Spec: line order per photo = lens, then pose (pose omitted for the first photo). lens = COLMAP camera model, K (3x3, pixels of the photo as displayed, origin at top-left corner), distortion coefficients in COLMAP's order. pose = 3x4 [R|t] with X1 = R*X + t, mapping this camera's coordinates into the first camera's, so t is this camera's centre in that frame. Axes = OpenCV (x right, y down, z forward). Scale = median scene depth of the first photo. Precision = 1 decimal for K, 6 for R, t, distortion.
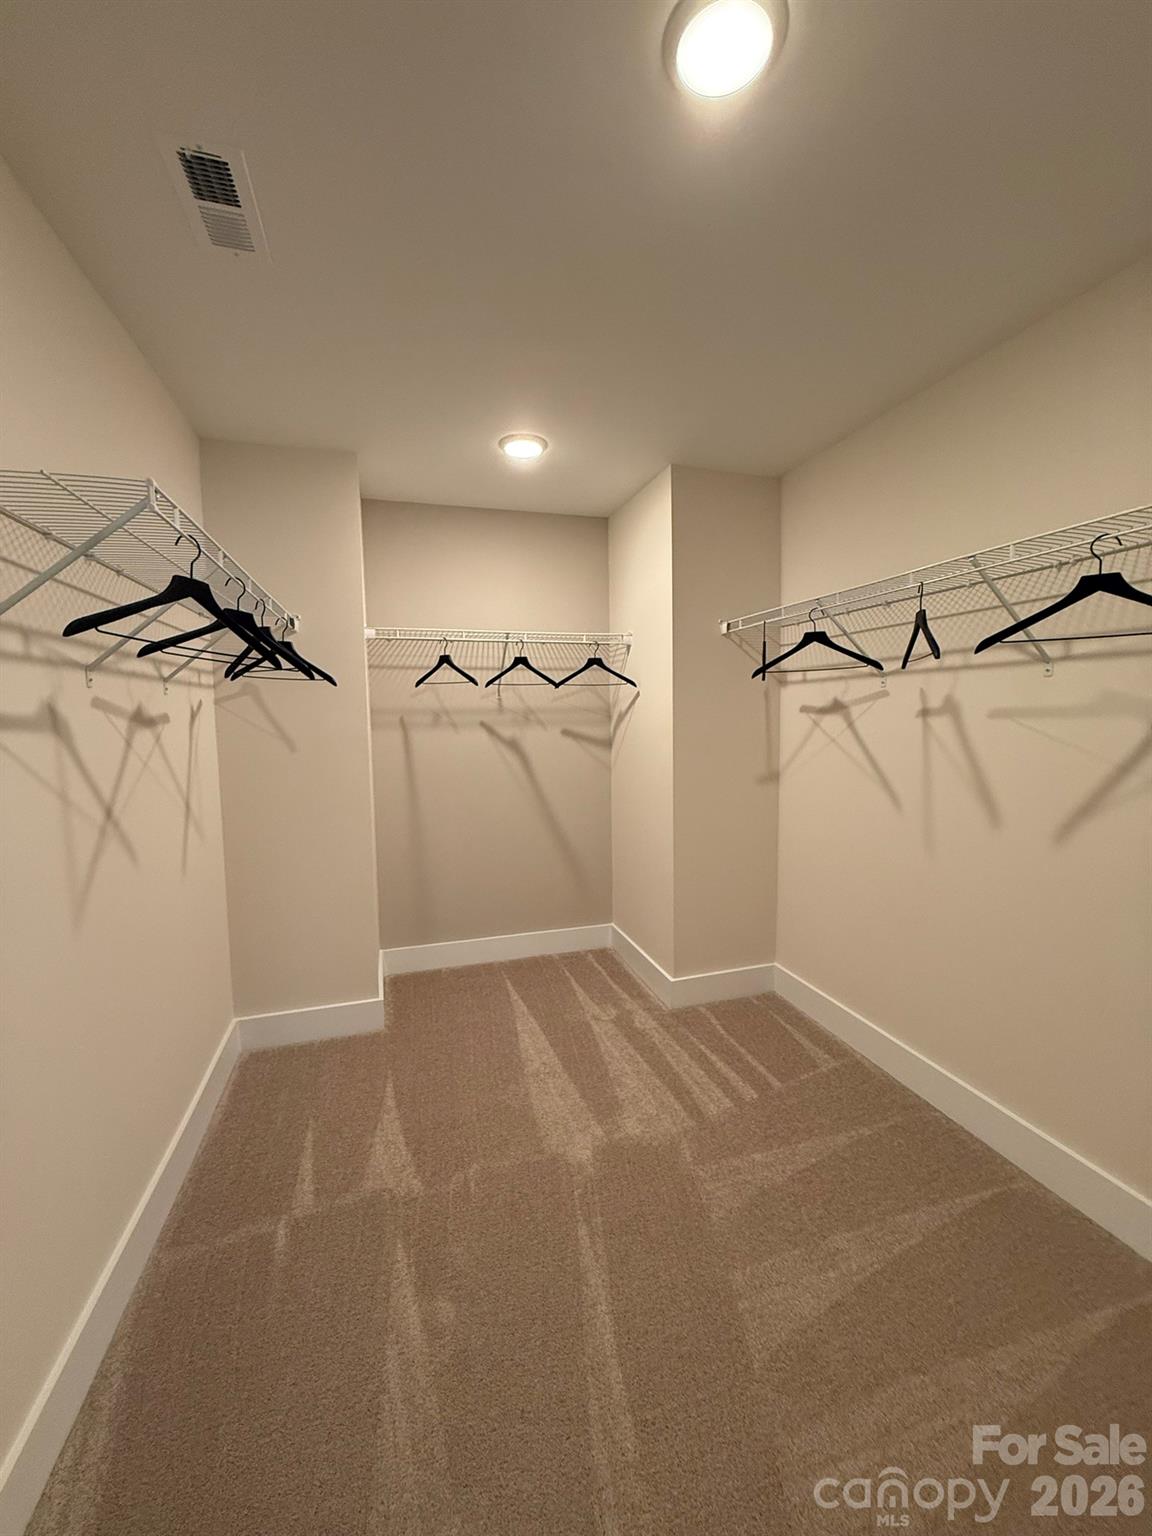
lens RADIAL K [[611.0, 0, 581.7], [0, 611.0, 766.4], [0, 0, 1]] dist [-0.000749, 0.001080]
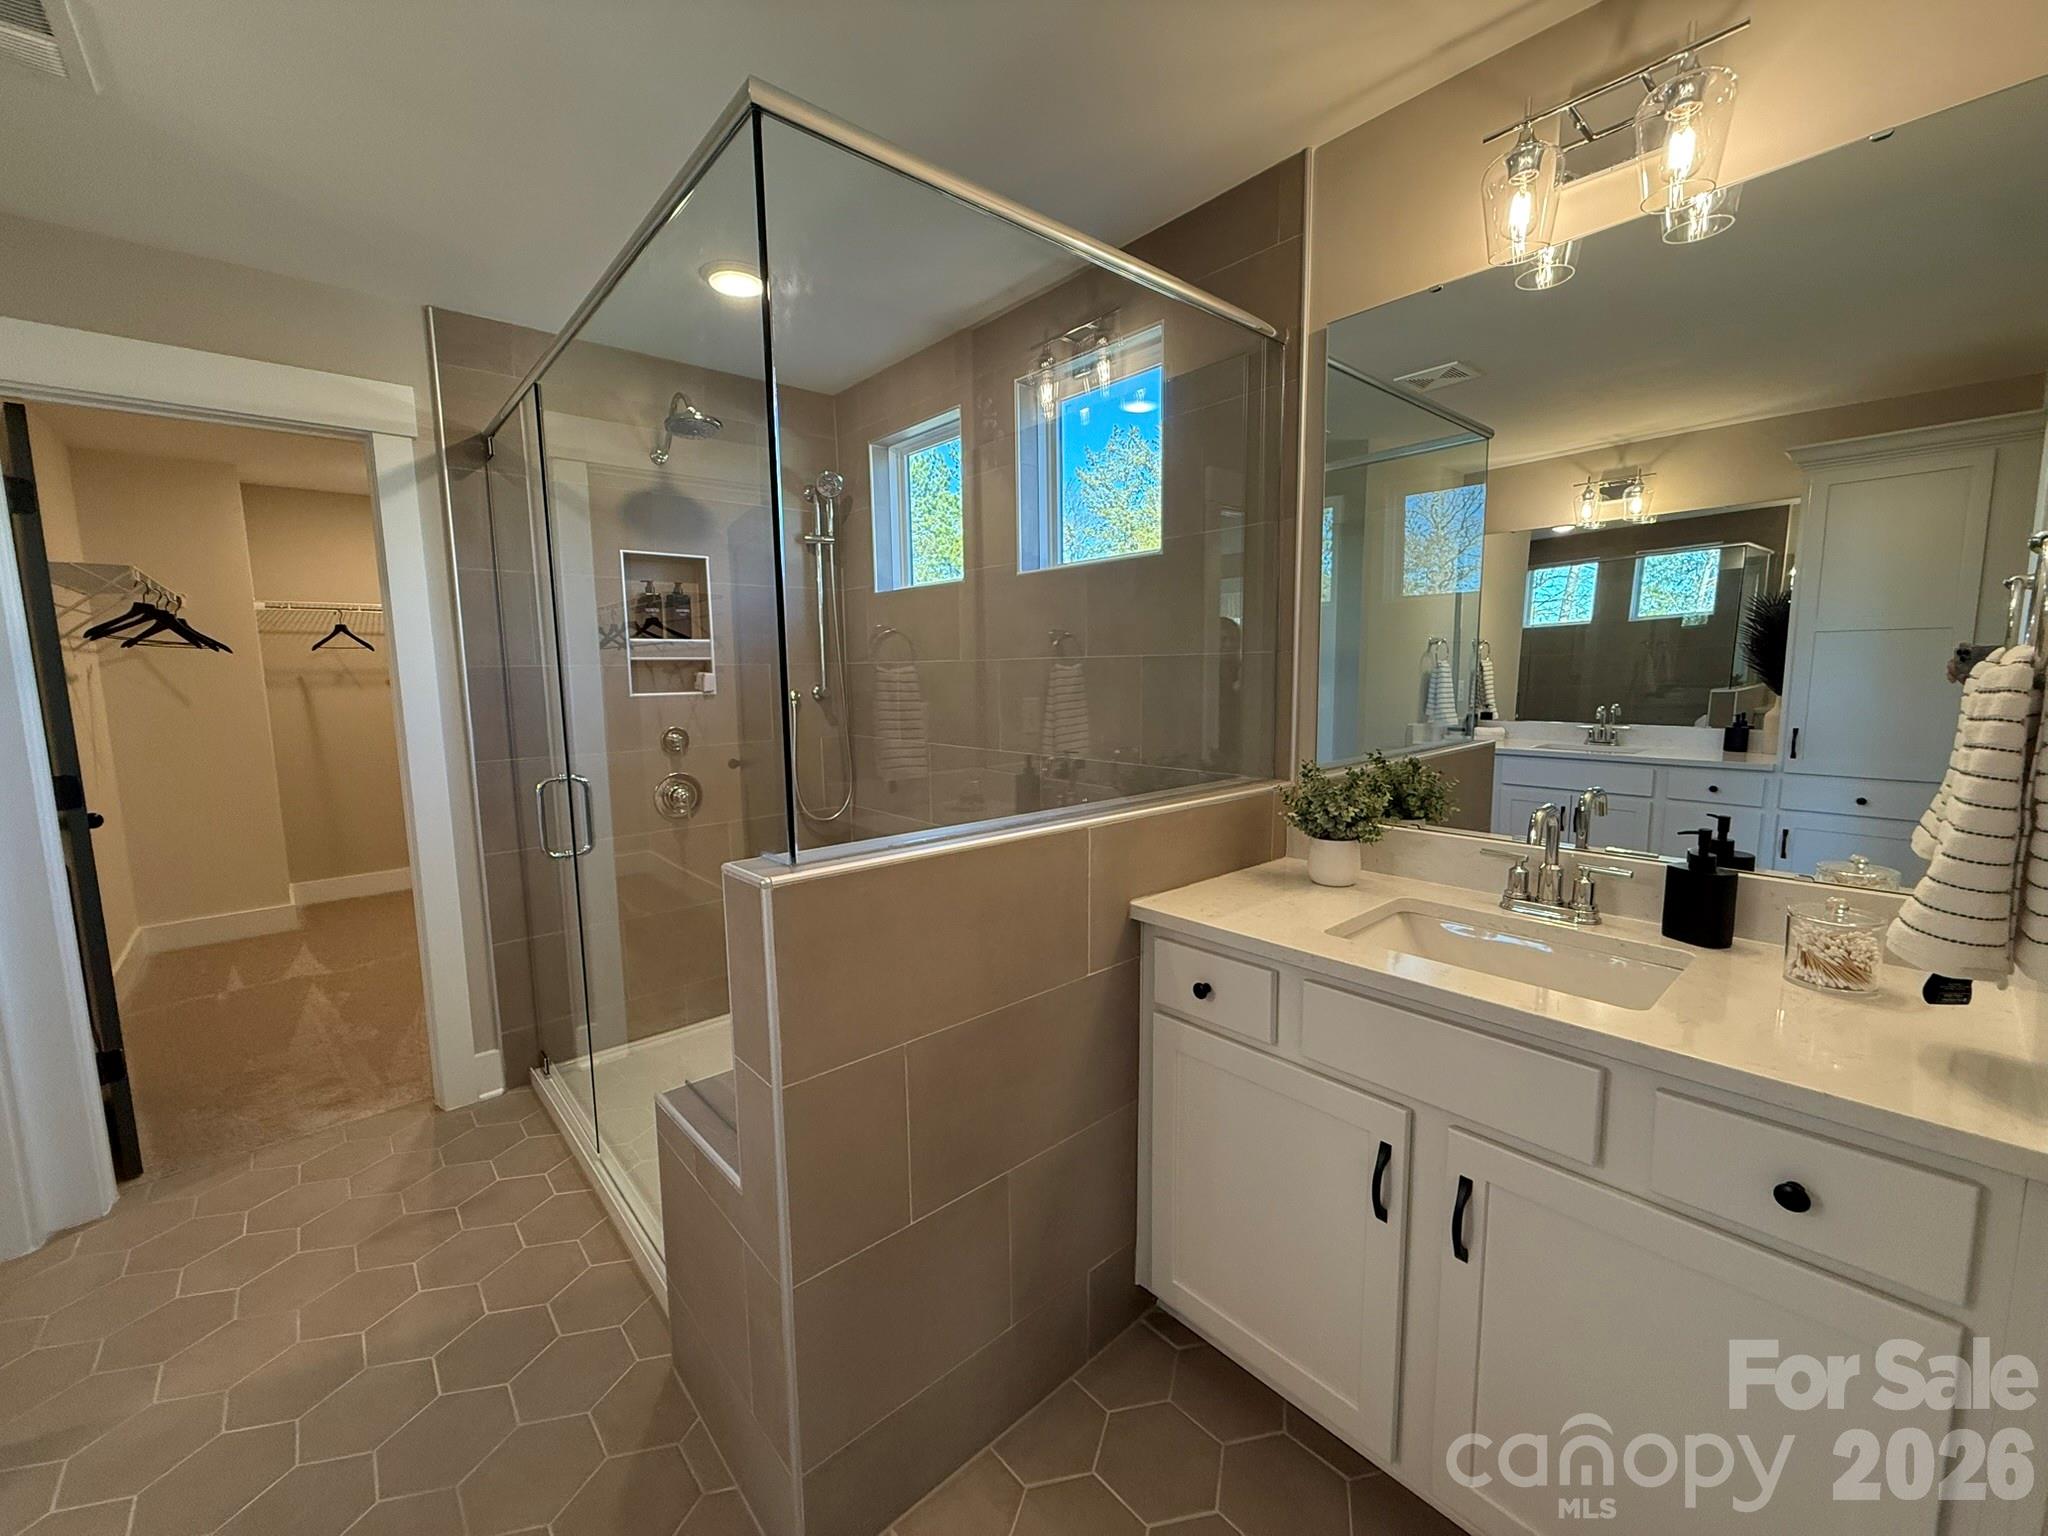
lens RADIAL K [[814.6, 0, 1008.5], [0, 814.6, 767.1], [0, 0, 1]] dist [-0.000749, 0.001080]
pose [[0.915735, -0.051497, 0.398470, 0.333428], [0.039884, 0.998505, 0.037384, 0.092163], [-0.399799, -0.018342, 0.916419, -1.019203]]
